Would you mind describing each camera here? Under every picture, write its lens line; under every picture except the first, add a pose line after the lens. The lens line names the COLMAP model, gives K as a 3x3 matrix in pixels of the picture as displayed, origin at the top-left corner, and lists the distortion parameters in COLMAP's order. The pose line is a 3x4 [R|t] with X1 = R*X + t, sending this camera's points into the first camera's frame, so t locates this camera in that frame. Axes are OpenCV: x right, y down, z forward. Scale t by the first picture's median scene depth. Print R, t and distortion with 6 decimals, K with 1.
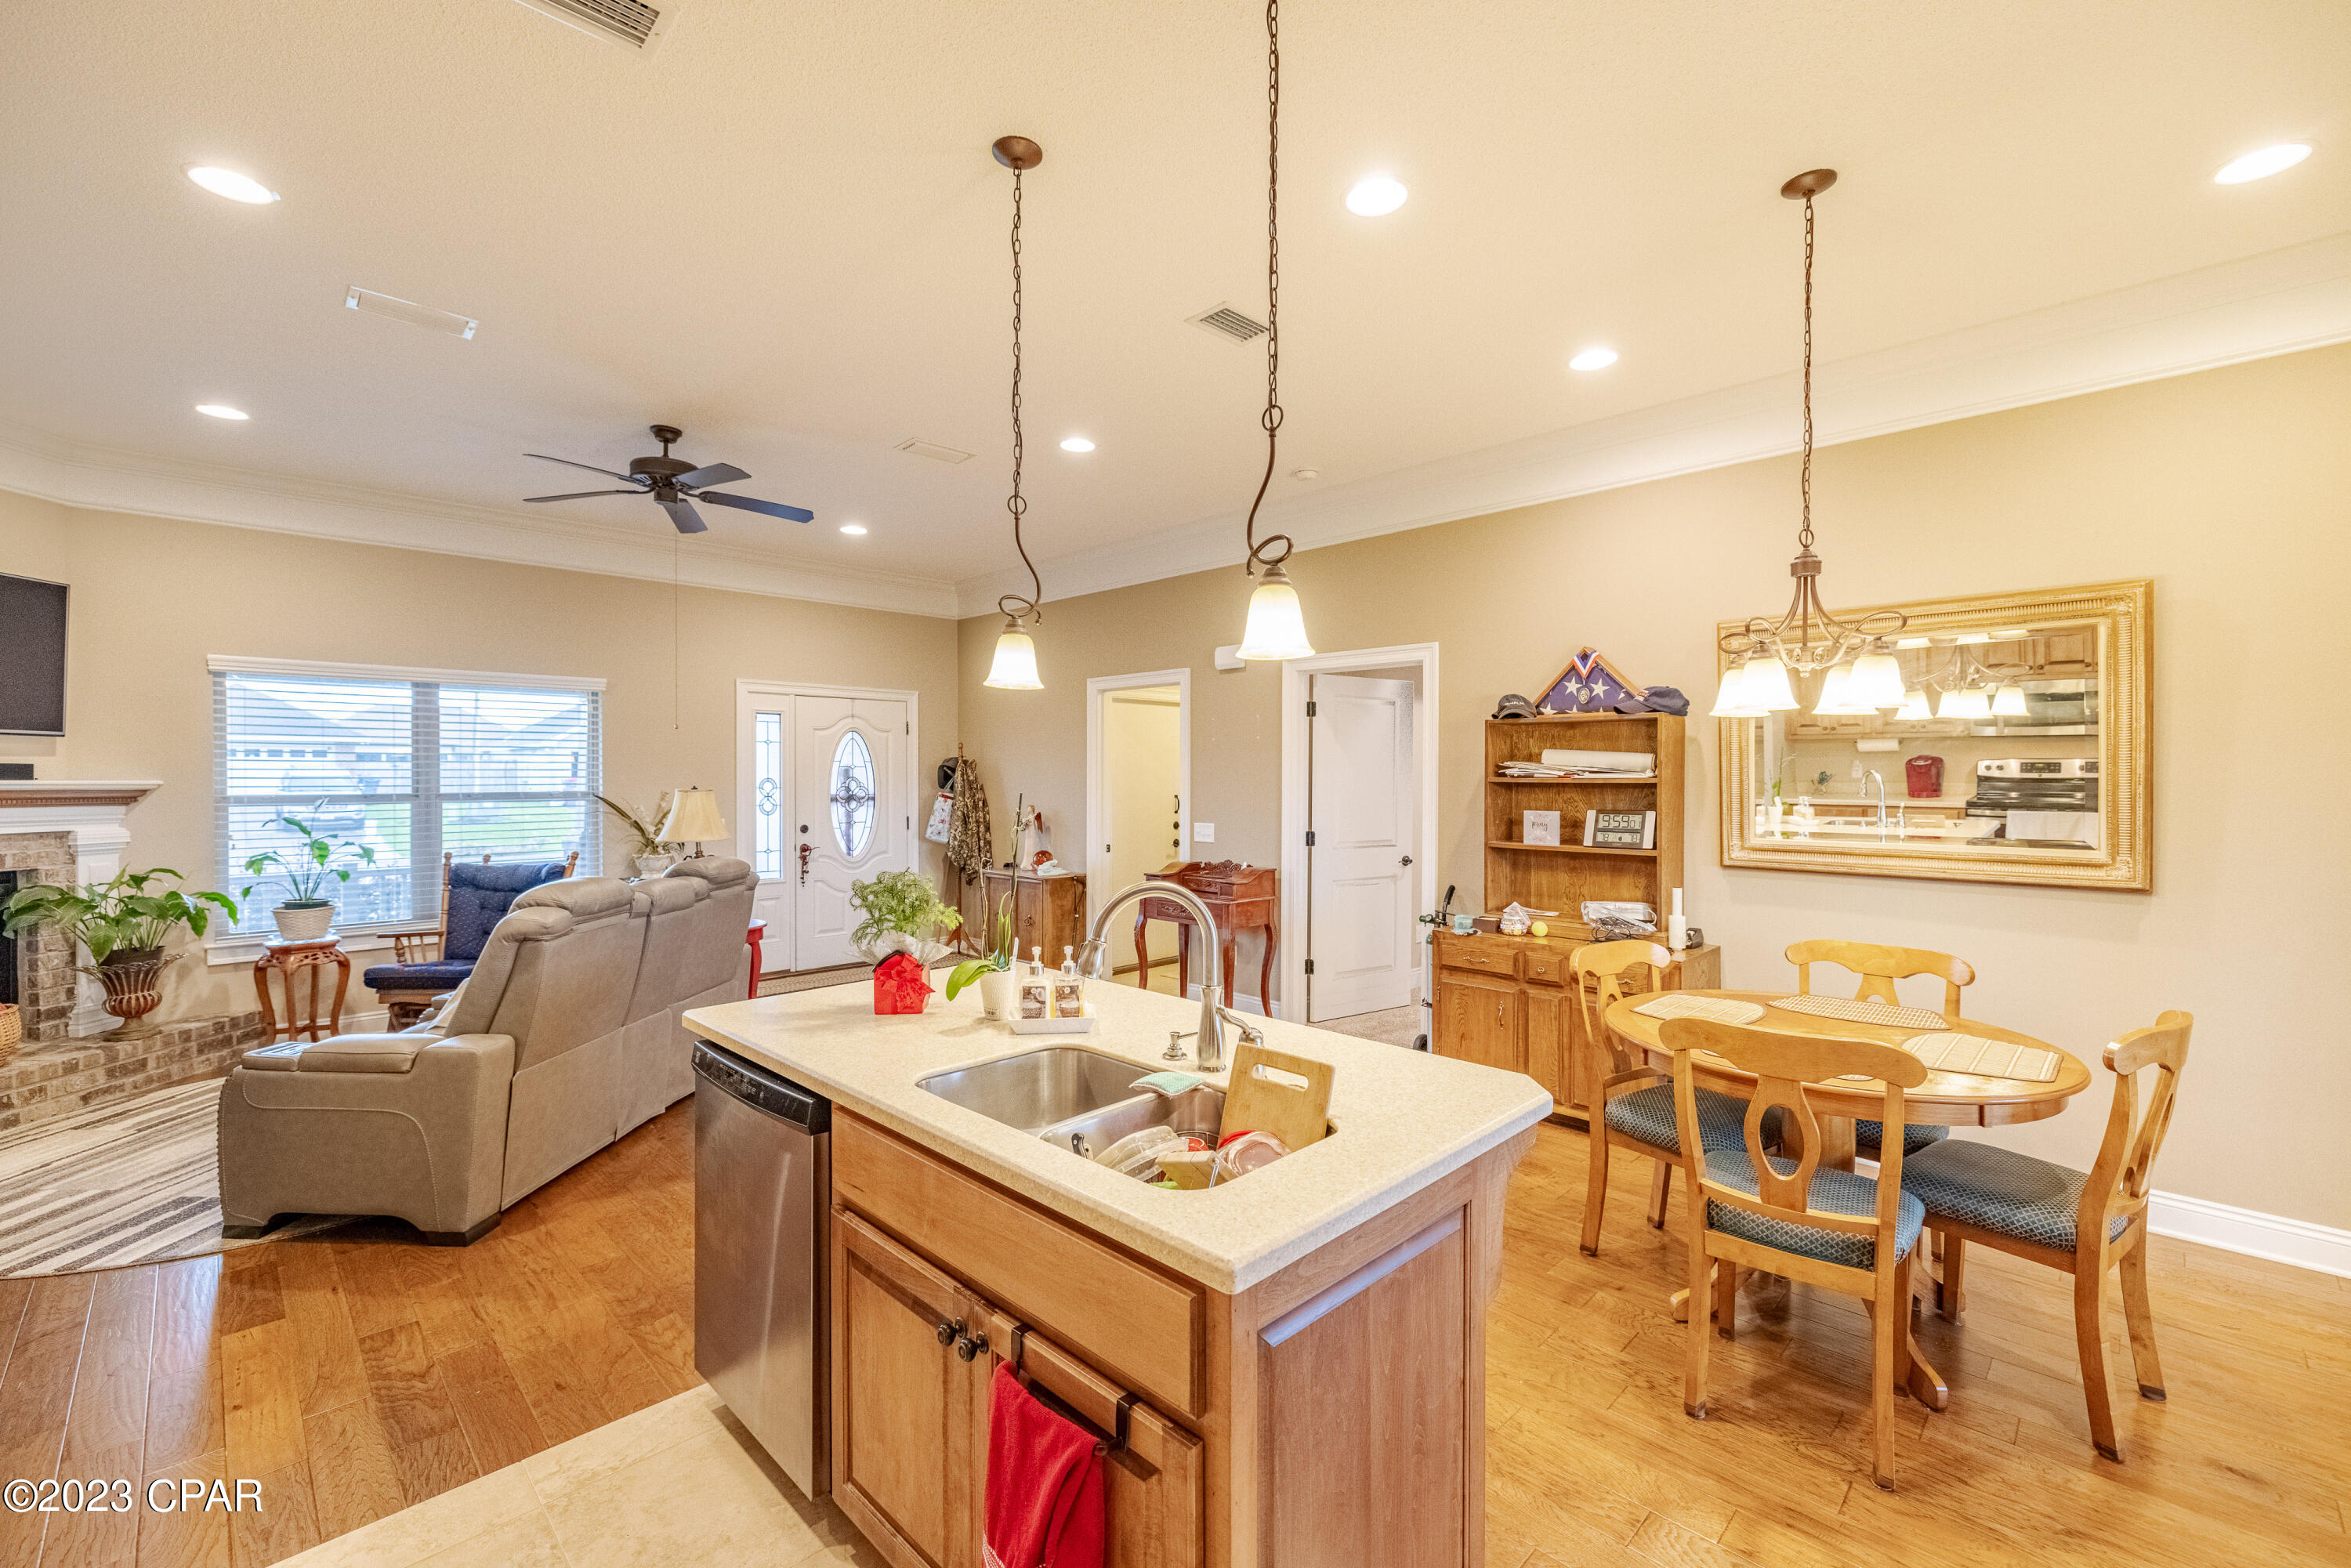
lens RADIAL K [[977.2, 0, 1170.2], [0, 977.2, 779.5], [0, 0, 1]] dist [-0.001193, -0.001607]
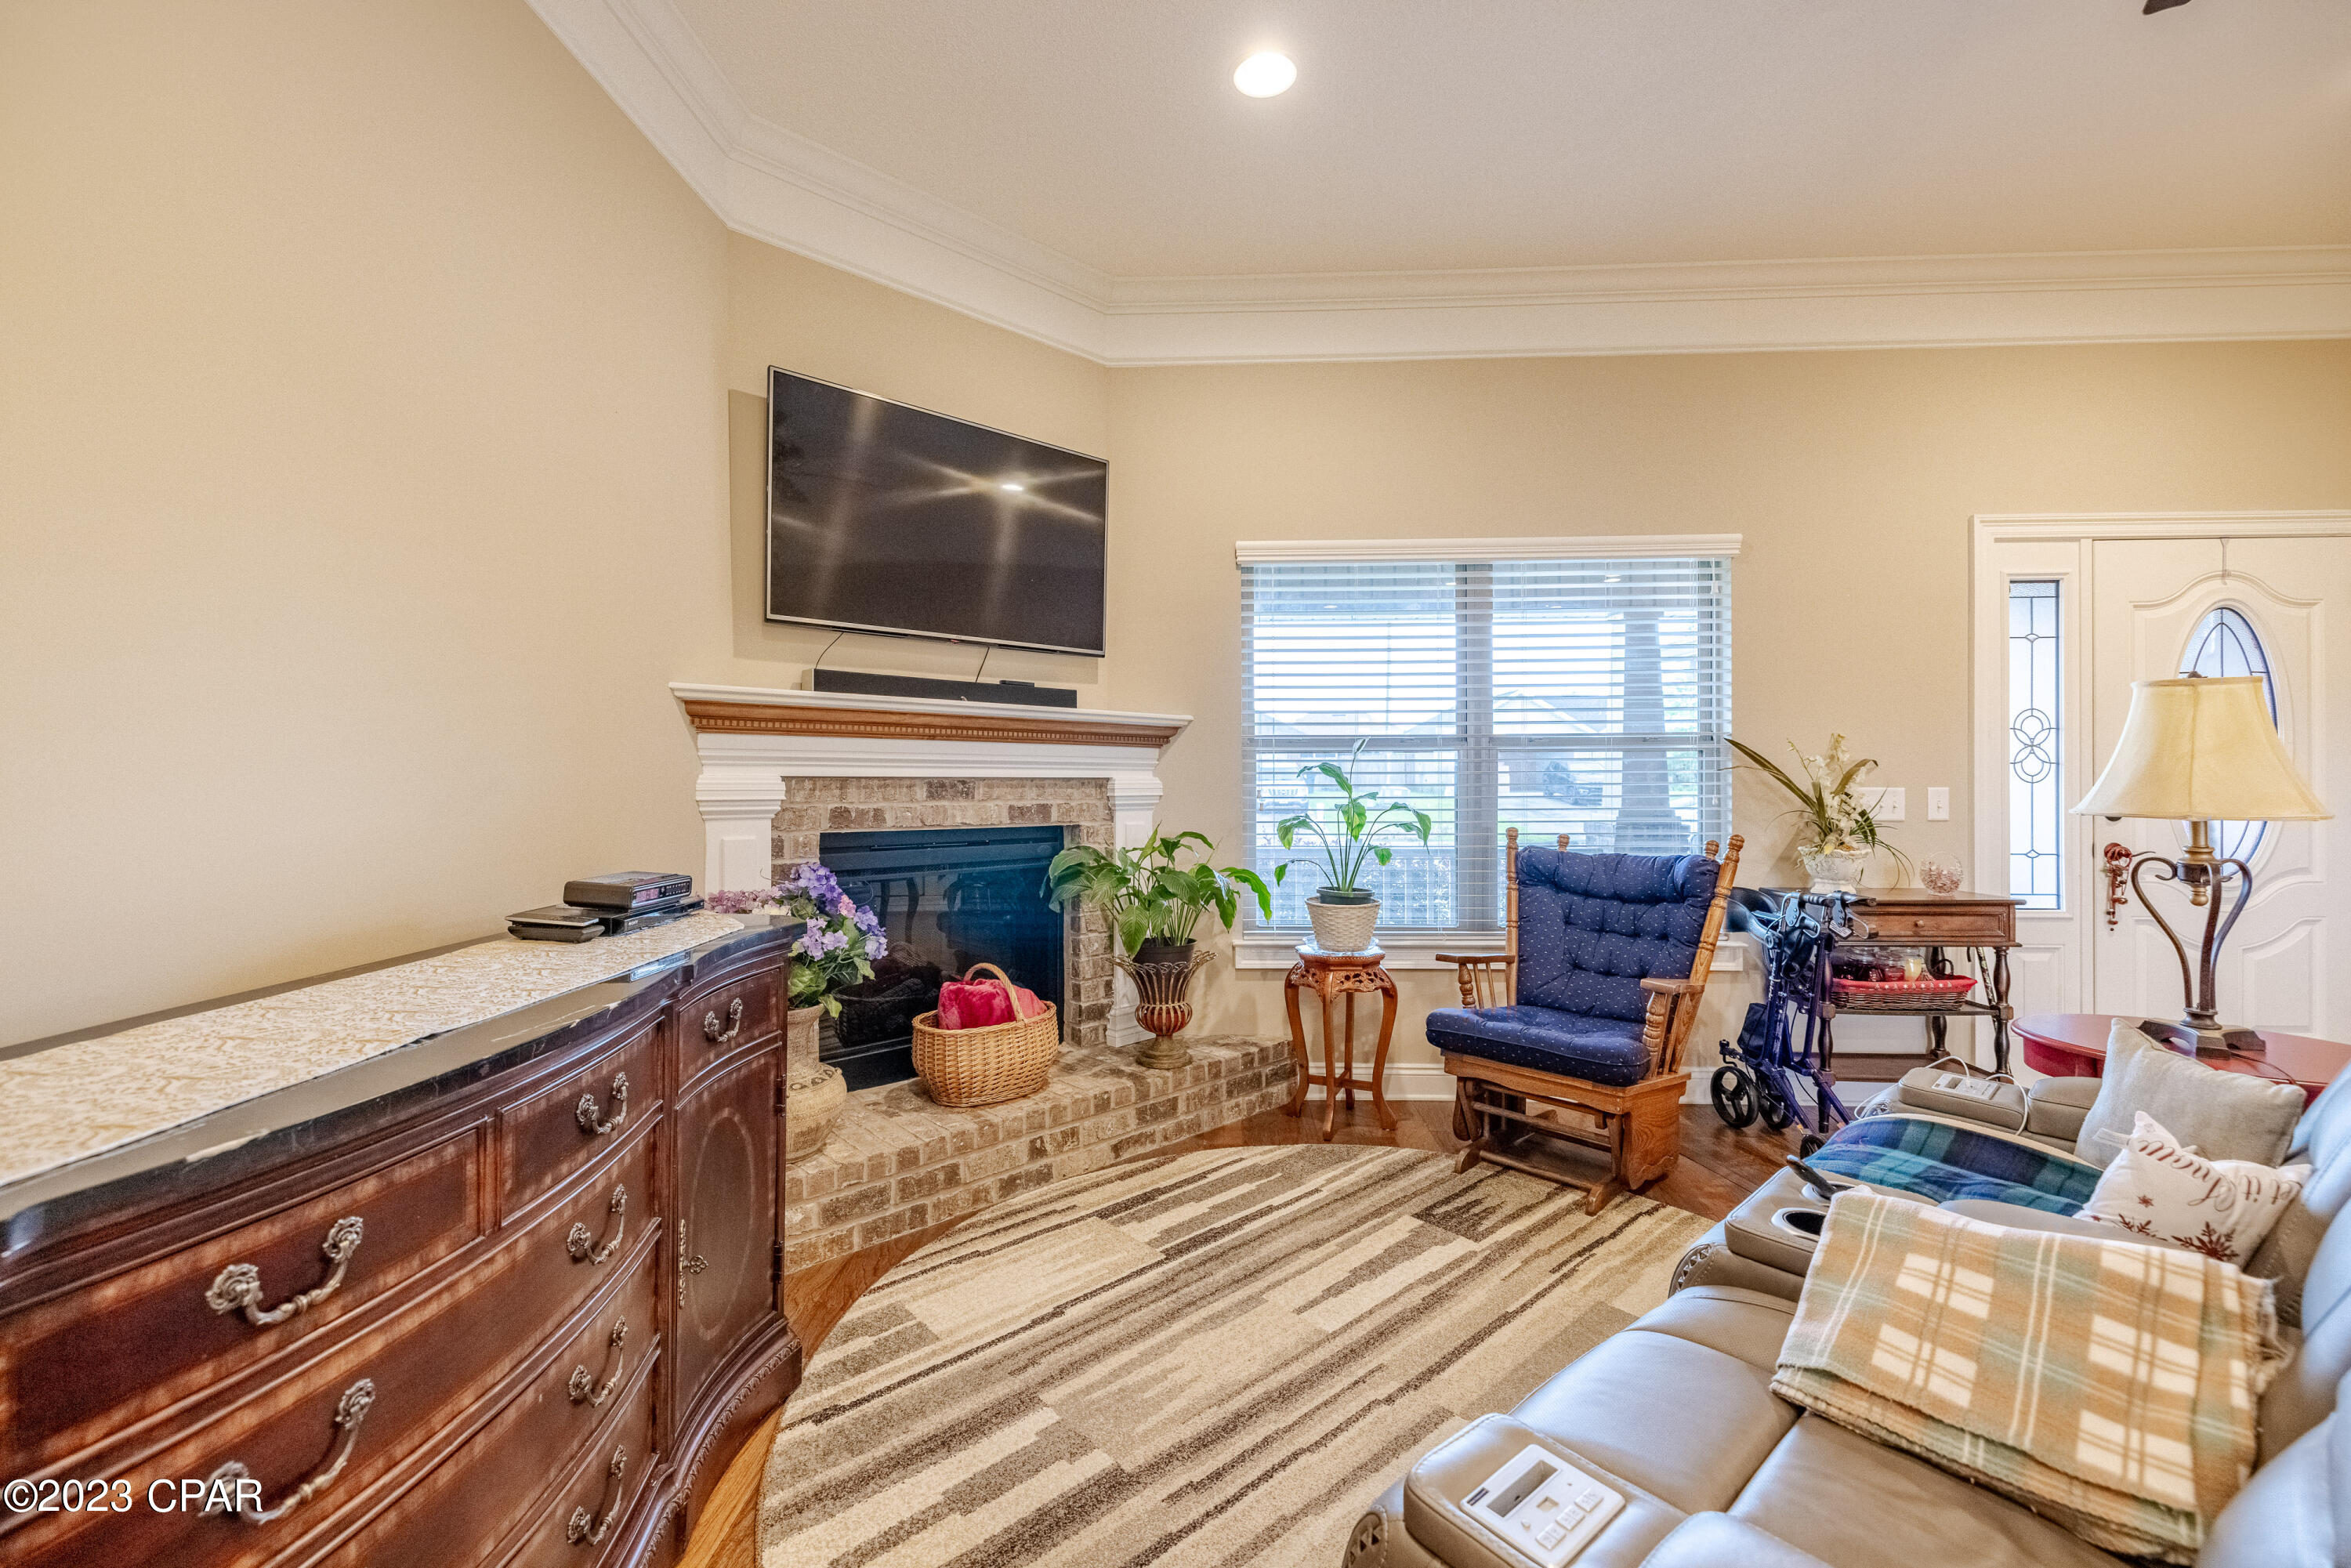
lens RADIAL K [[977.2, 0, 1175.6], [0, 977.2, 774.6], [0, 0, 1]] dist [-0.001193, -0.001607]
pose [[0.685884, 0.002720, -0.727706, -0.504306], [-0.001245, 0.999996, 0.002564, 0.045985], [0.727710, -0.000853, 0.685884, 0.482464]]
